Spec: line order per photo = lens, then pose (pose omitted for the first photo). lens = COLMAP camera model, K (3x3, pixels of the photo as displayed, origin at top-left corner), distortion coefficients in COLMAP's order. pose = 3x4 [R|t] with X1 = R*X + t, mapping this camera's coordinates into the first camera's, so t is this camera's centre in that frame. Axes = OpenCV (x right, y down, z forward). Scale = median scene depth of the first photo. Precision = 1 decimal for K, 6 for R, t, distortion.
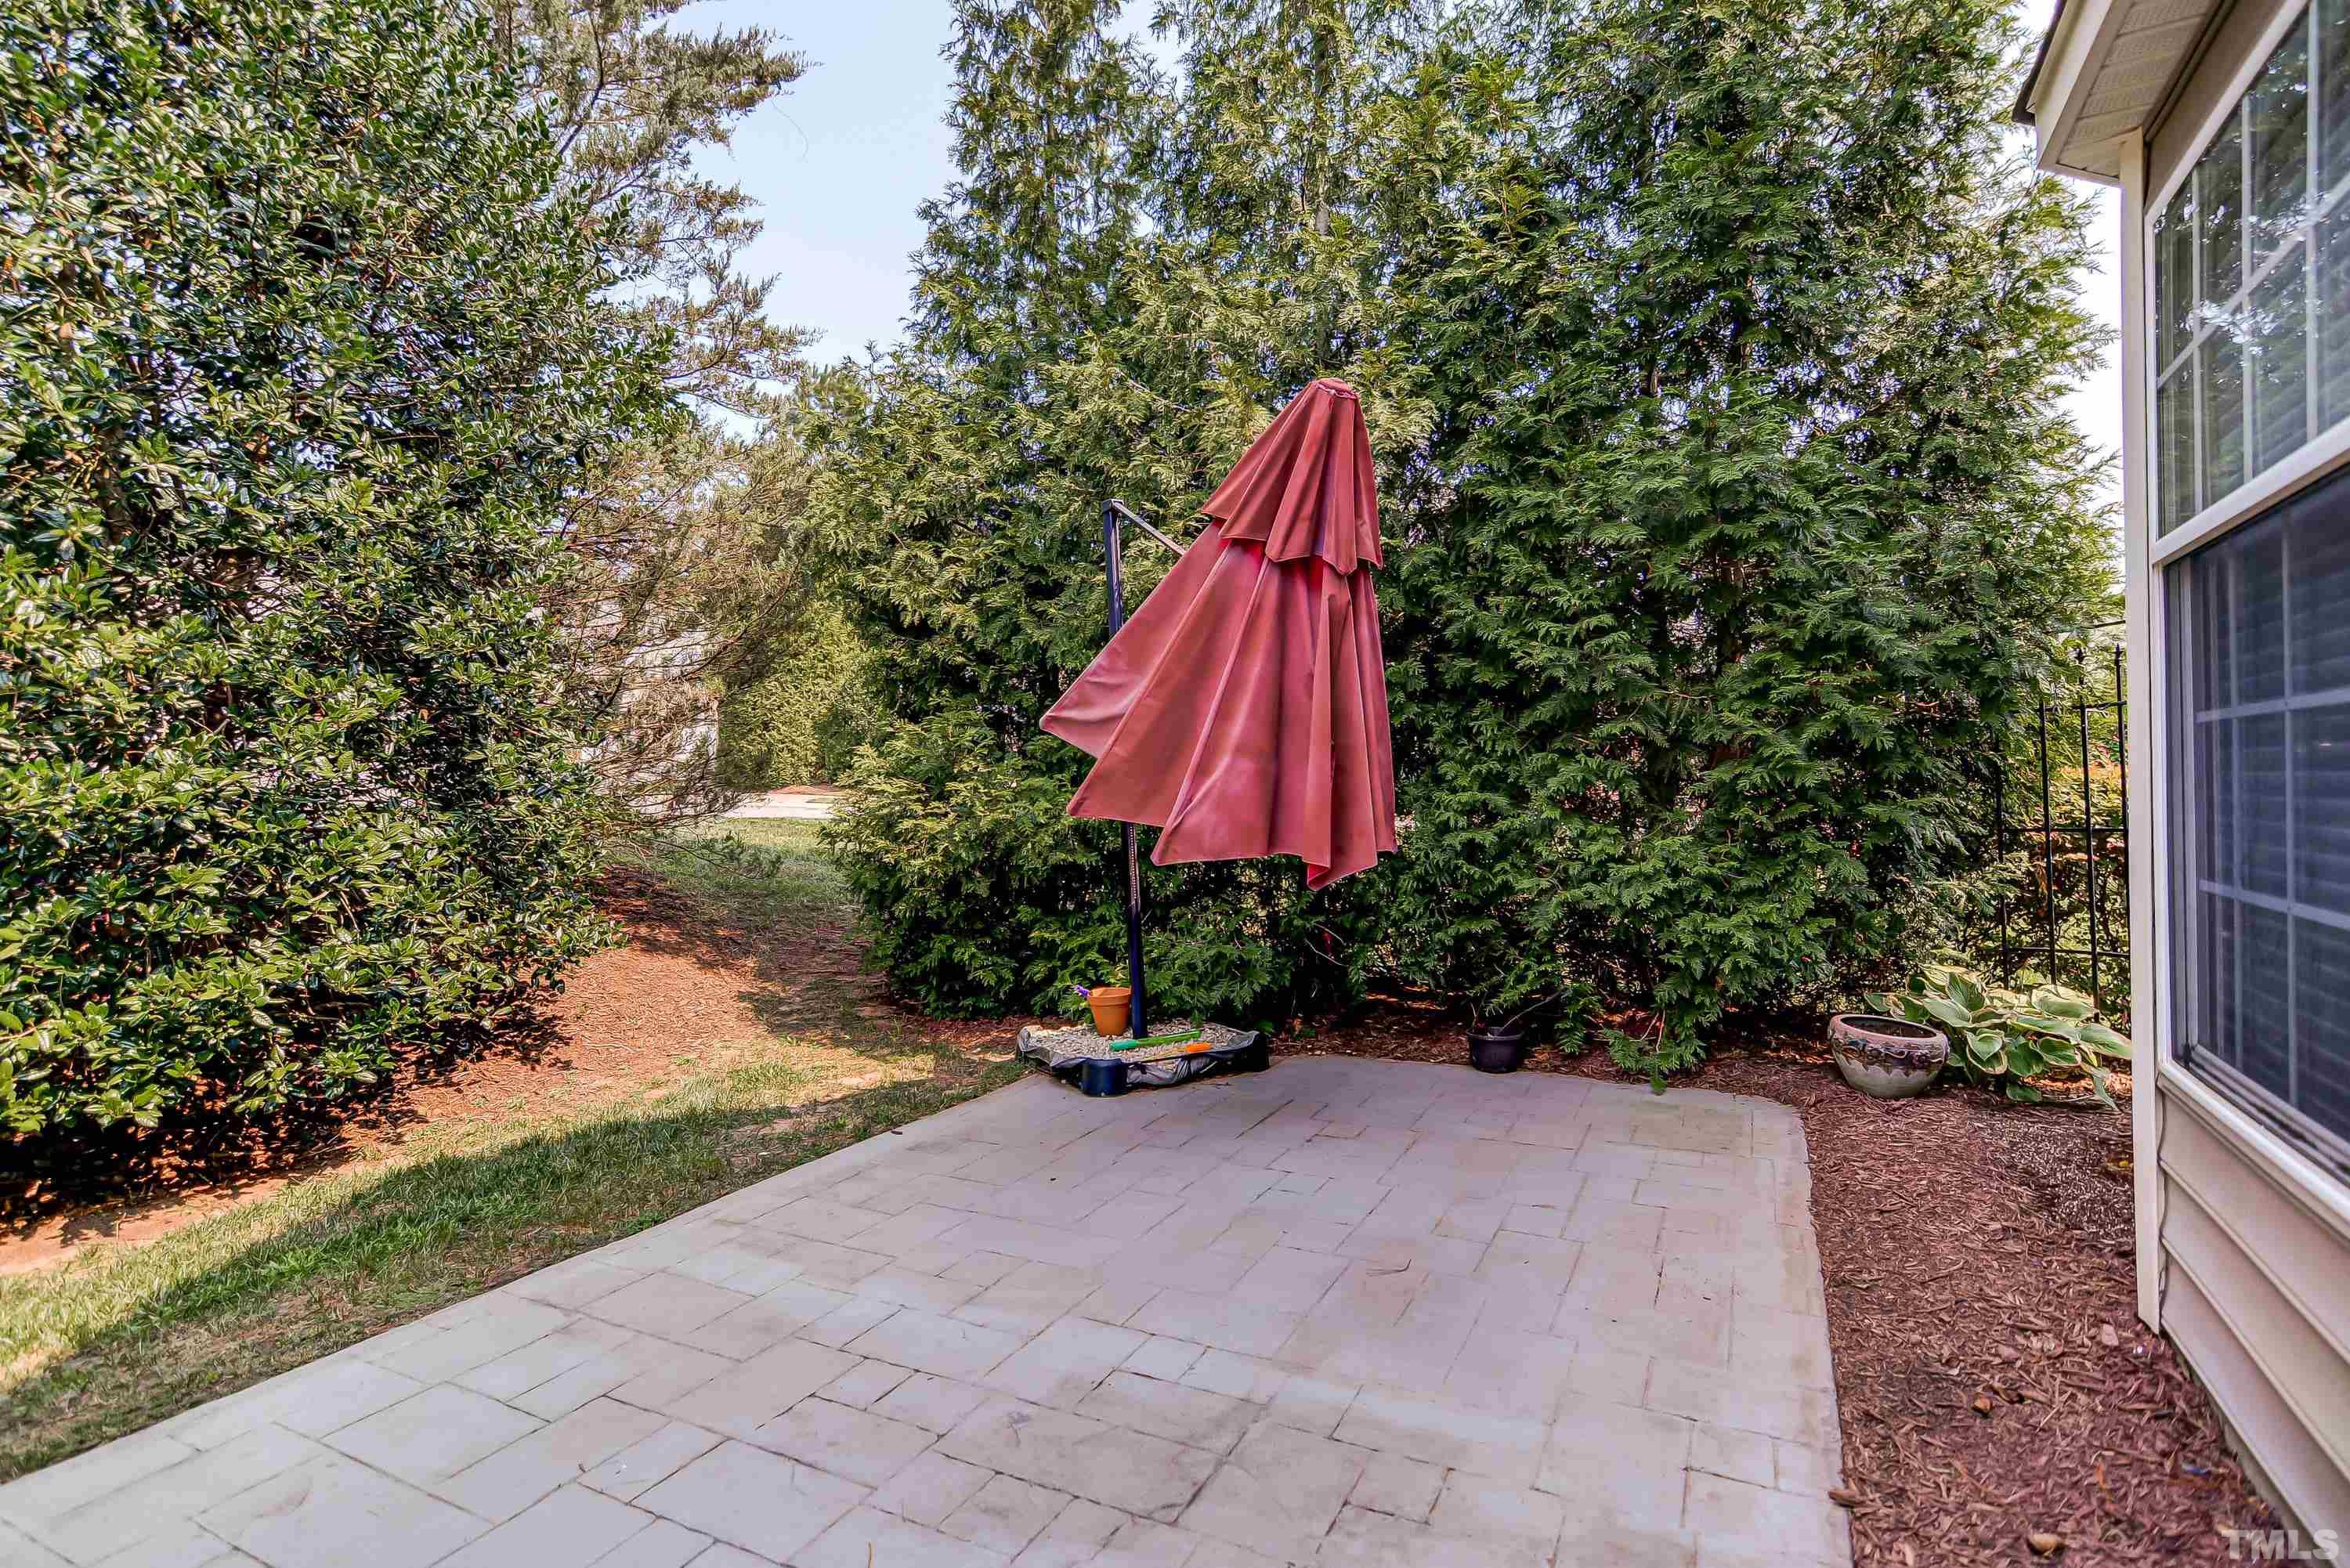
lens RADIAL K [[1159.3, 0, 1159.6], [0, 1159.3, 794.9], [0, 0, 1]] dist [-0.000147, 0.000654]
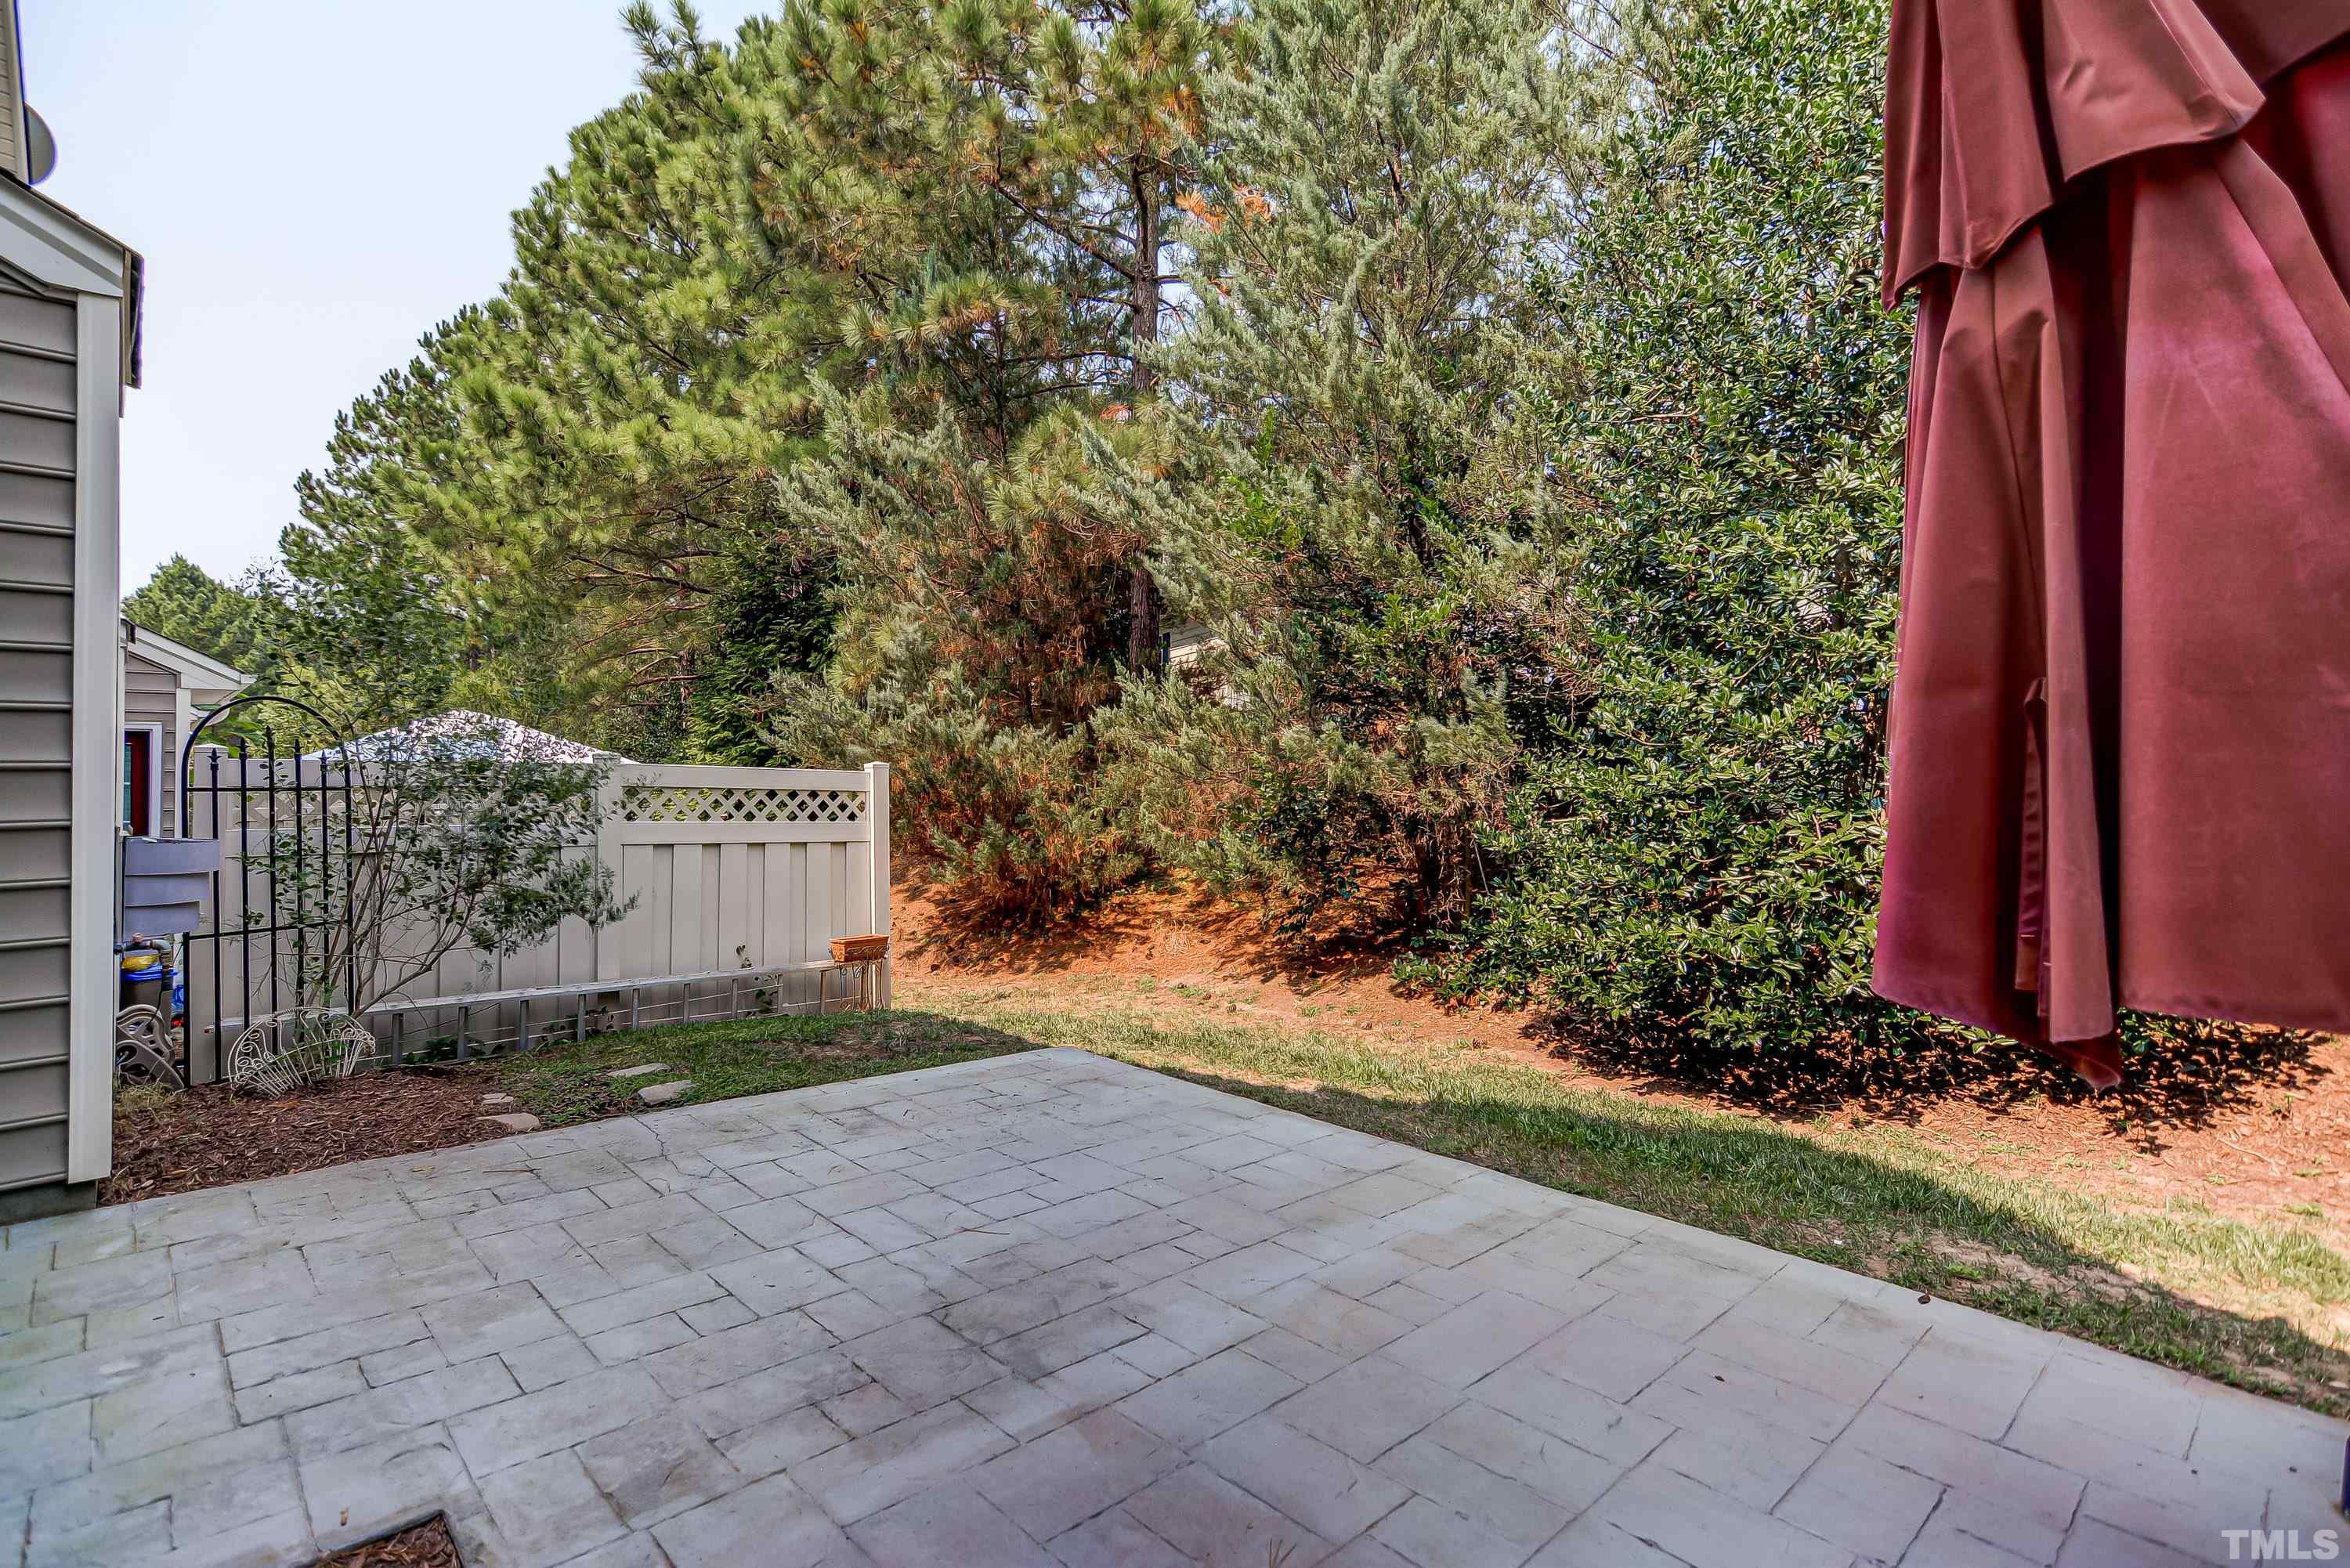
lens RADIAL K [[1159.3, 0, 1159.6], [0, 1159.3, 794.9], [0, 0, 1]] dist [-0.000147, 0.000654]
pose [[-0.341107, 0.016596, -0.939878, 0.819087], [-0.014090, 0.999642, 0.022765, -0.023159], [0.939919, 0.021009, -0.340751, 1.158546]]
